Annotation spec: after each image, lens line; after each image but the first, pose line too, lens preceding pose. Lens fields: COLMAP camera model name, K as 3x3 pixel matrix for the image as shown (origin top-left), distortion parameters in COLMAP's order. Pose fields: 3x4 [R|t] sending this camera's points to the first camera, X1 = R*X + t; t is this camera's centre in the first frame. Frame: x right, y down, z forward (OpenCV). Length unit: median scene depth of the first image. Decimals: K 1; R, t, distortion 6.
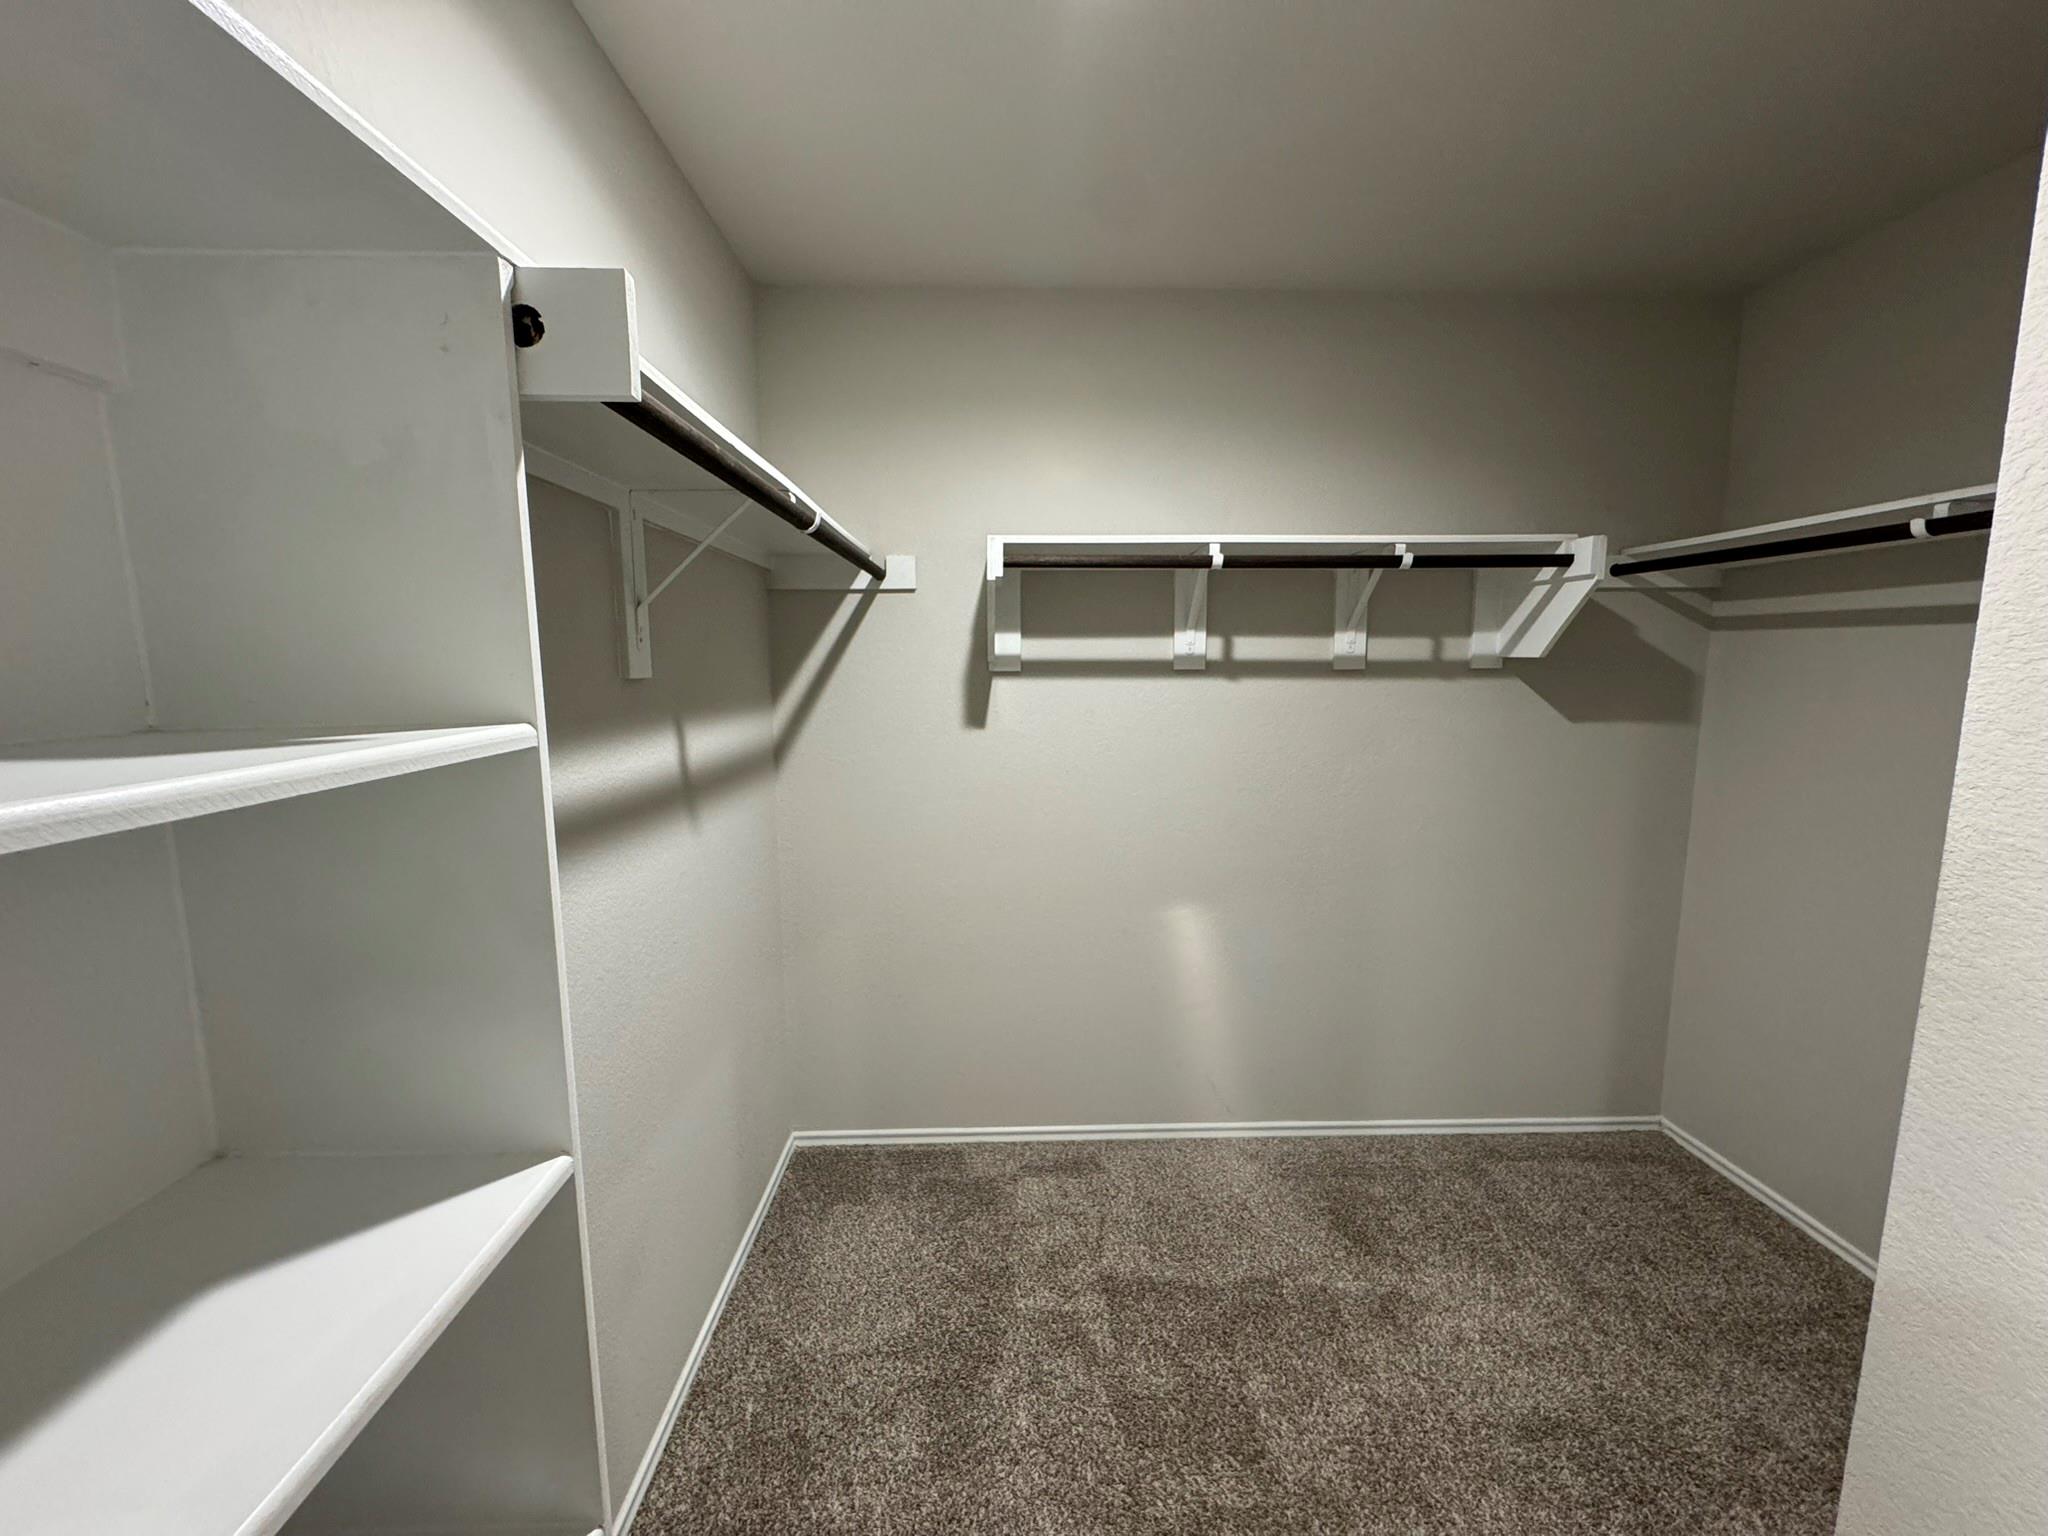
lens RADIAL K [[824.1, 0, 1021.0], [0, 824.1, 768.6], [0, 0, 1]] dist [-0.002599, -0.000152]
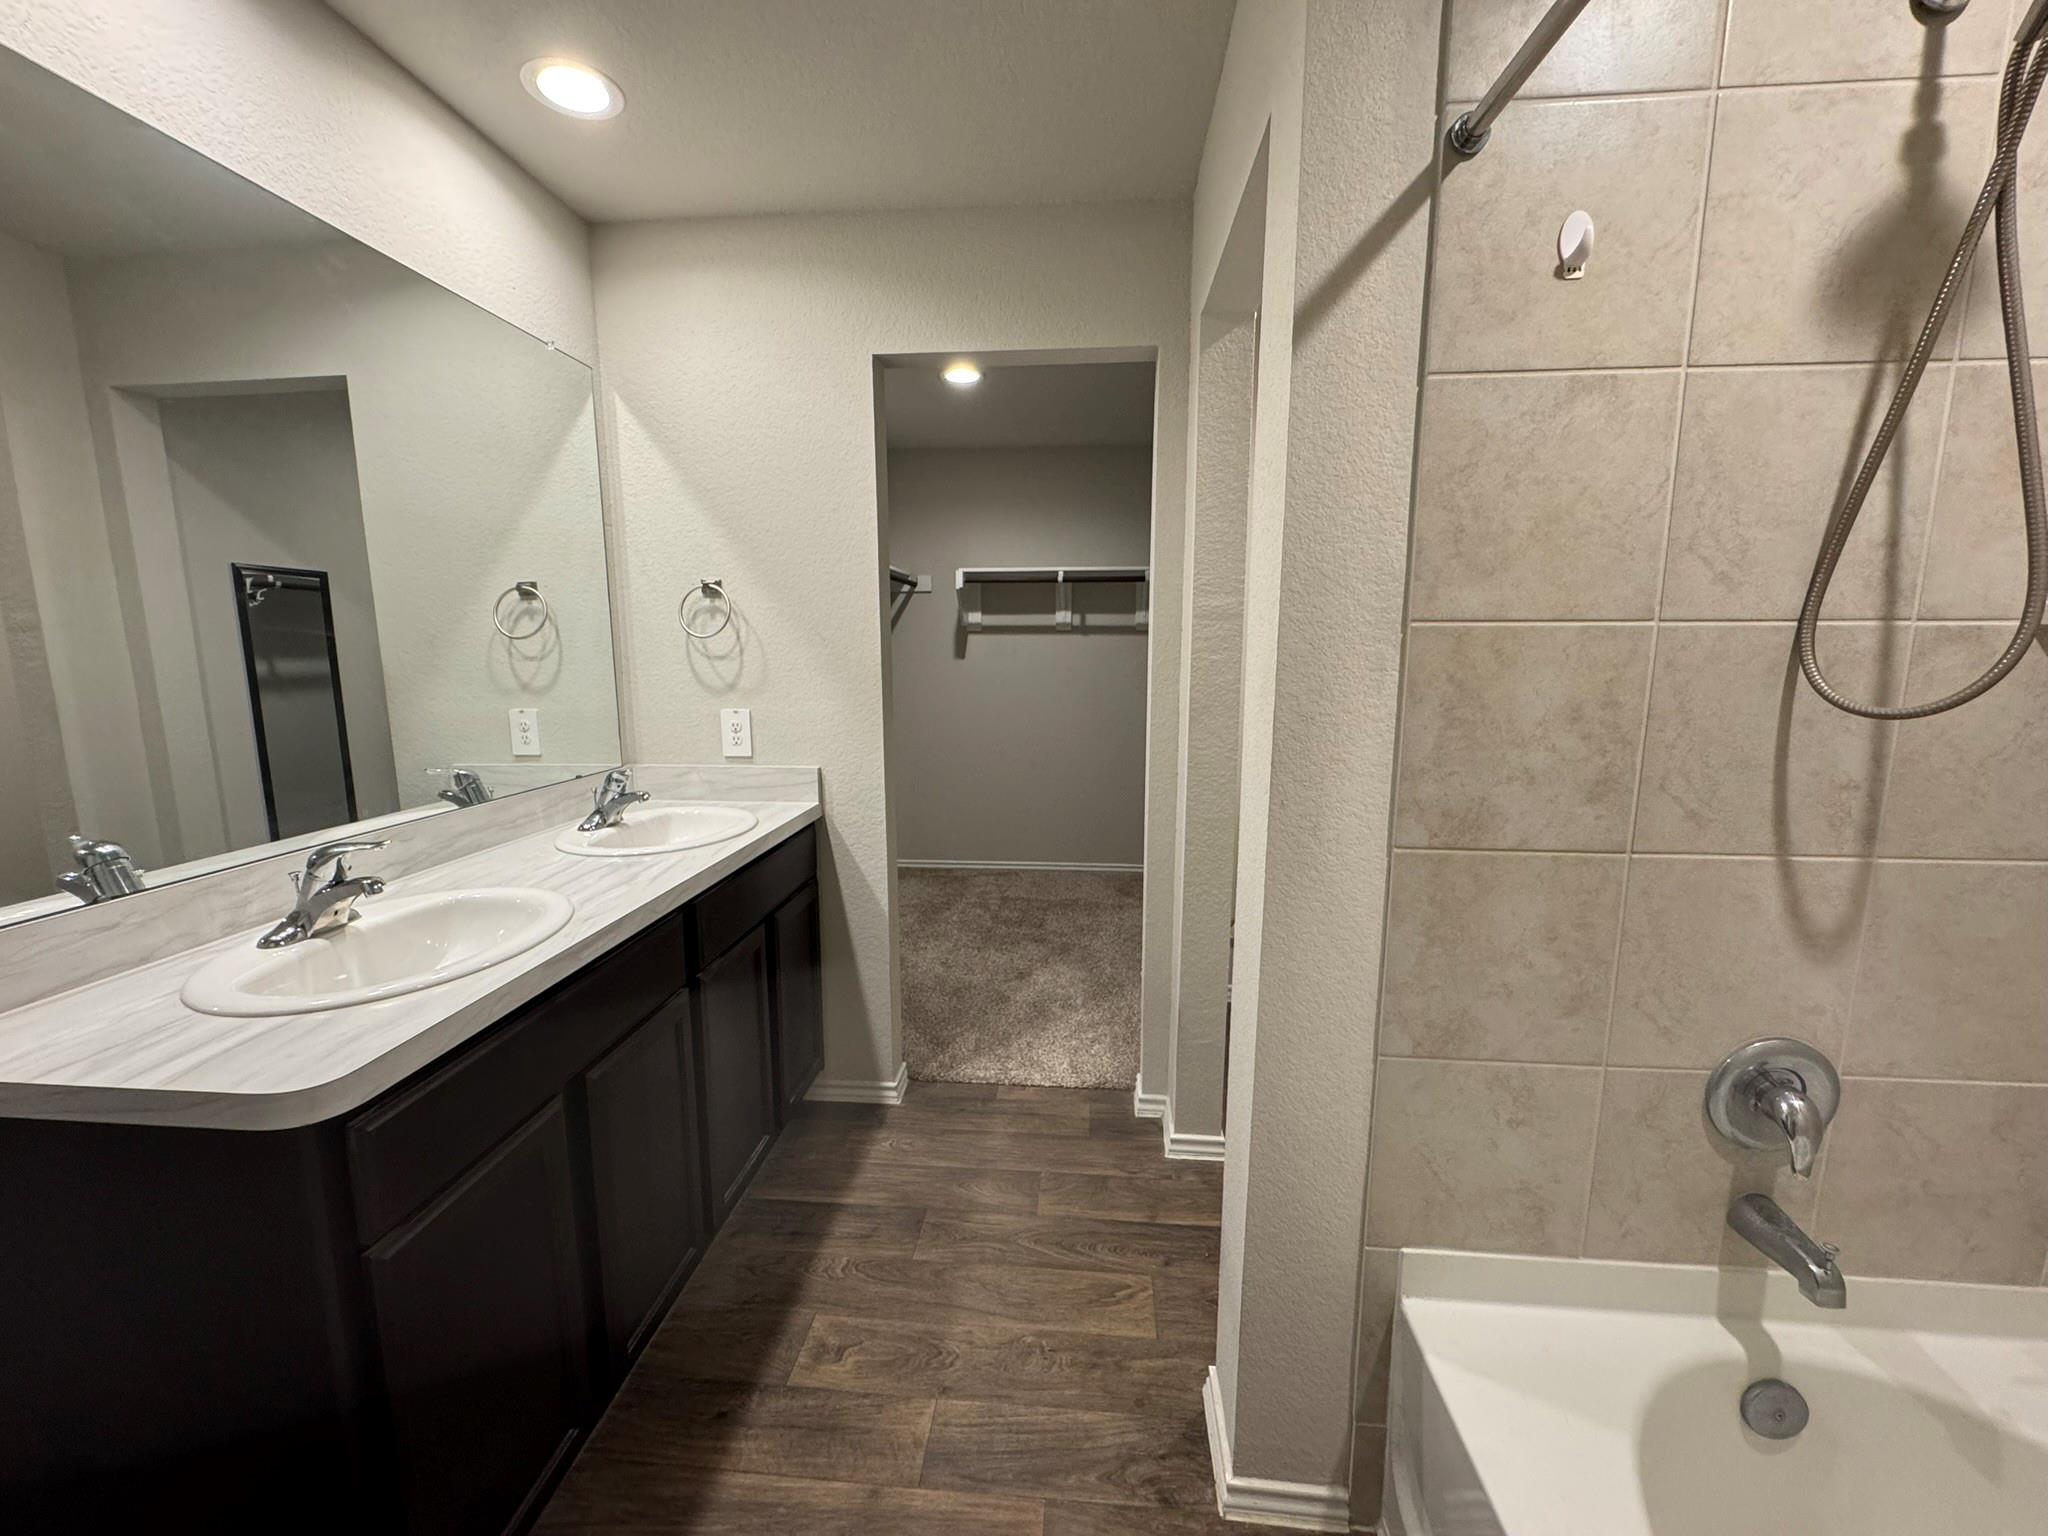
lens RADIAL K [[824.1, 0, 1021.0], [0, 824.1, 768.6], [0, 0, 1]] dist [-0.002599, -0.000152]
pose [[0.993785, 0.018512, -0.109762, 0.341120], [-0.016289, 0.999644, 0.021119, 0.186994], [0.110114, -0.019199, 0.993734, -1.080994]]
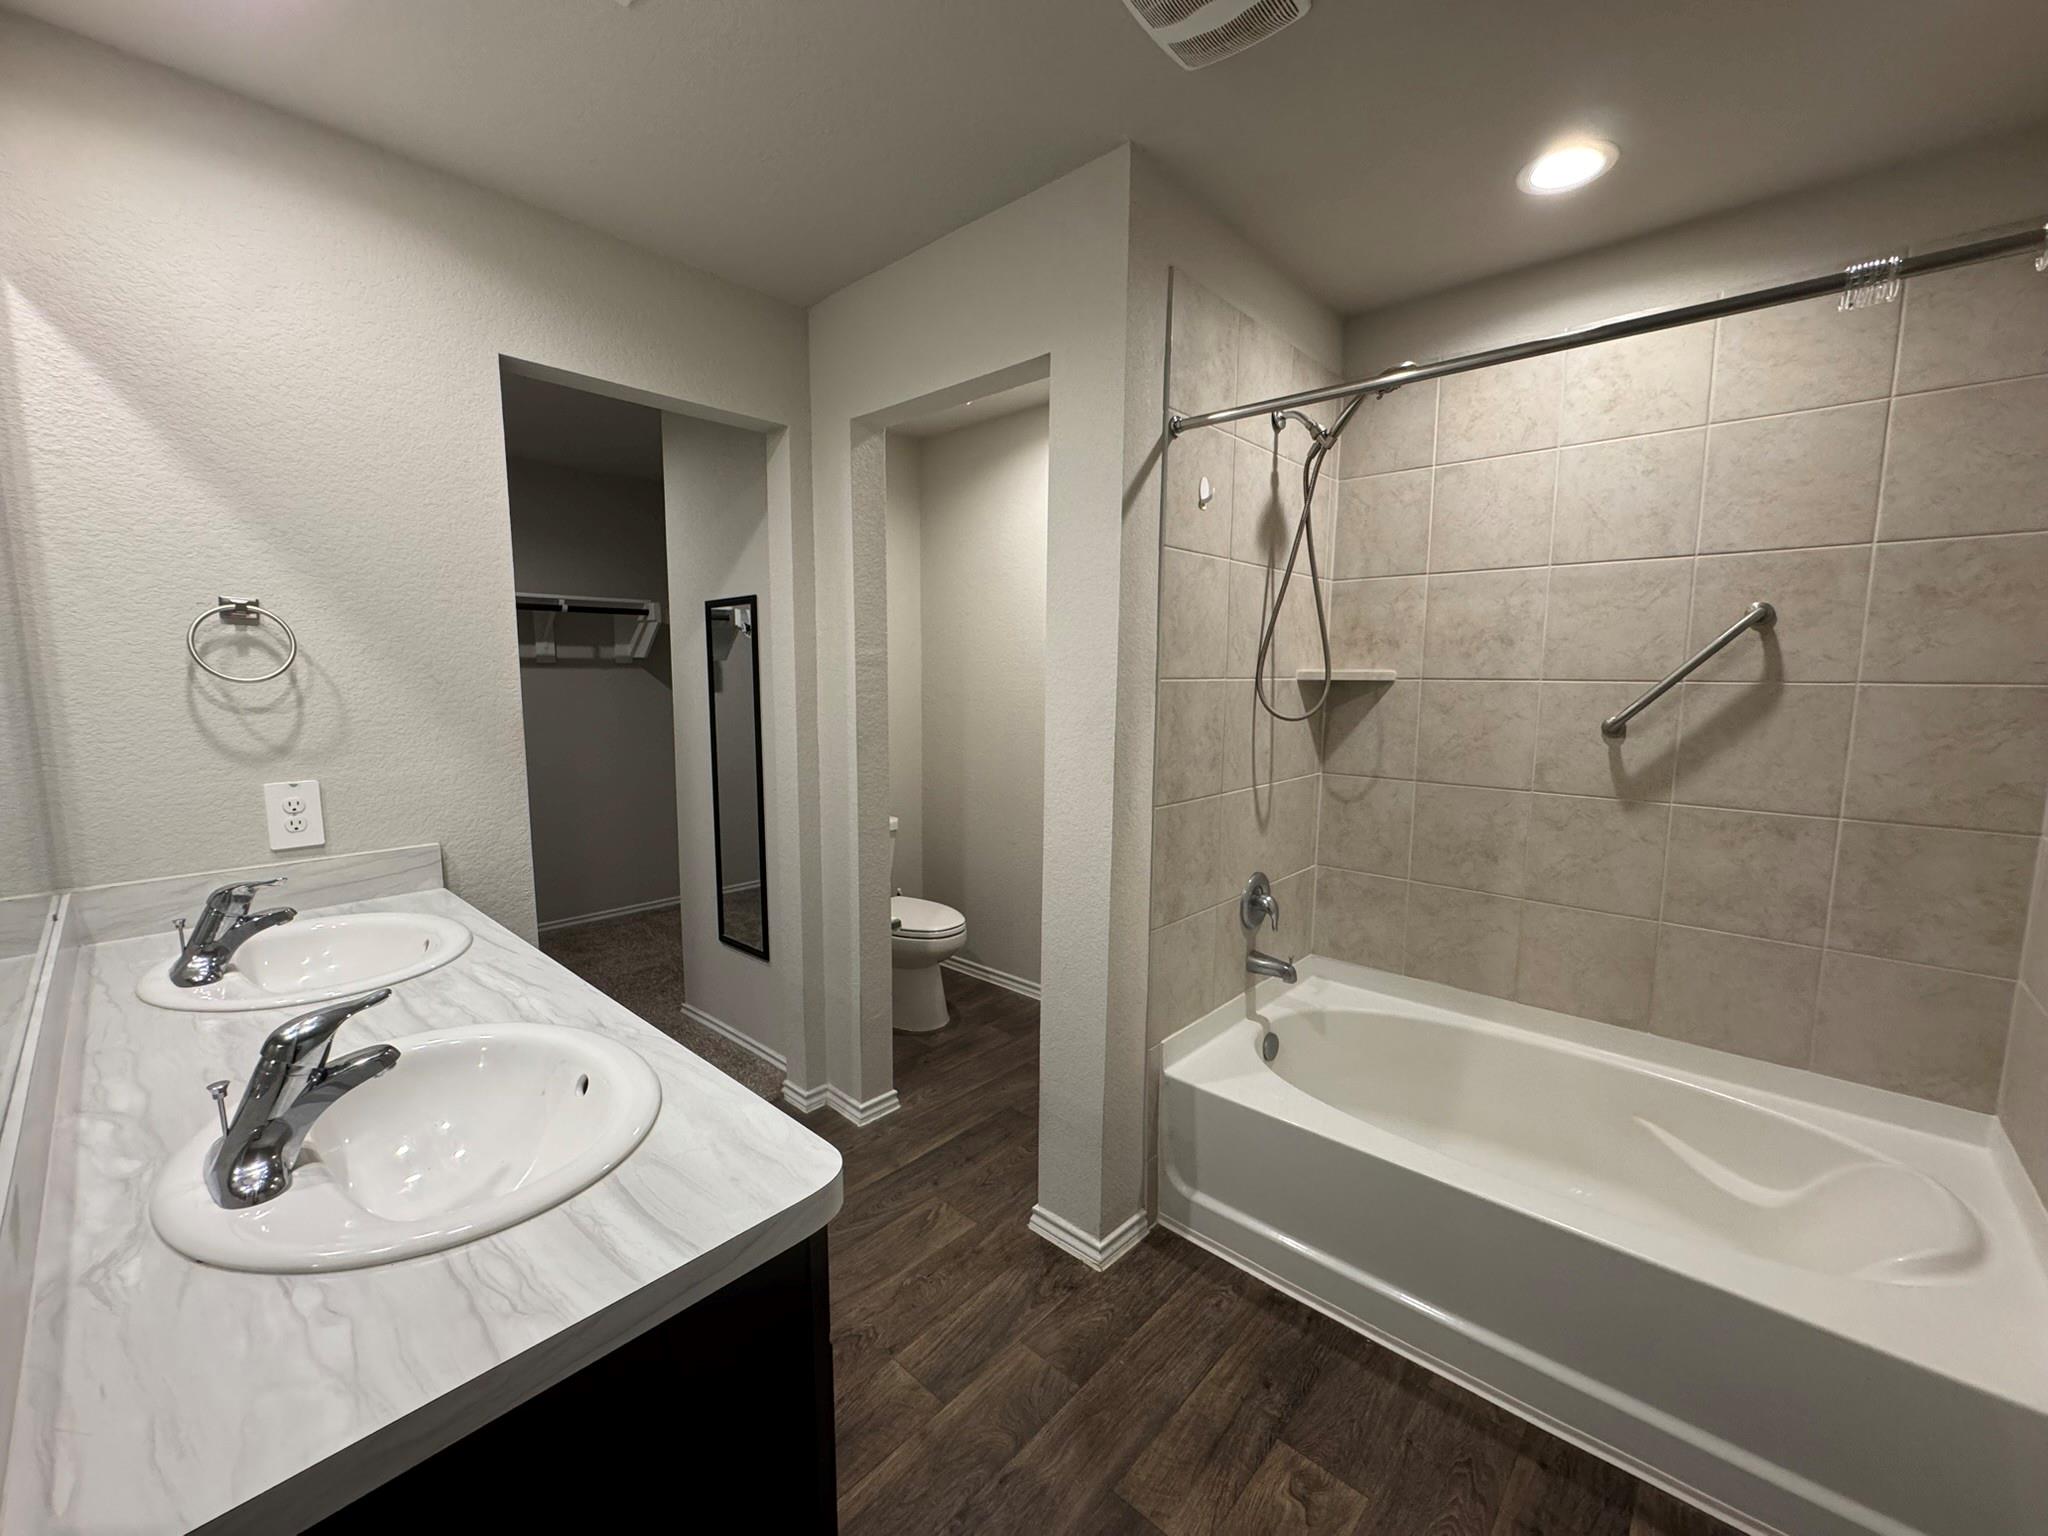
lens RADIAL K [[824.1, 0, 1021.0], [0, 824.1, 768.6], [0, 0, 1]] dist [-0.002599, -0.000152]
pose [[0.691895, -0.079069, 0.717656, -0.214053], [0.087143, 0.995864, 0.025707, 0.166053], [-0.716720, 0.044752, 0.695923, -1.067636]]
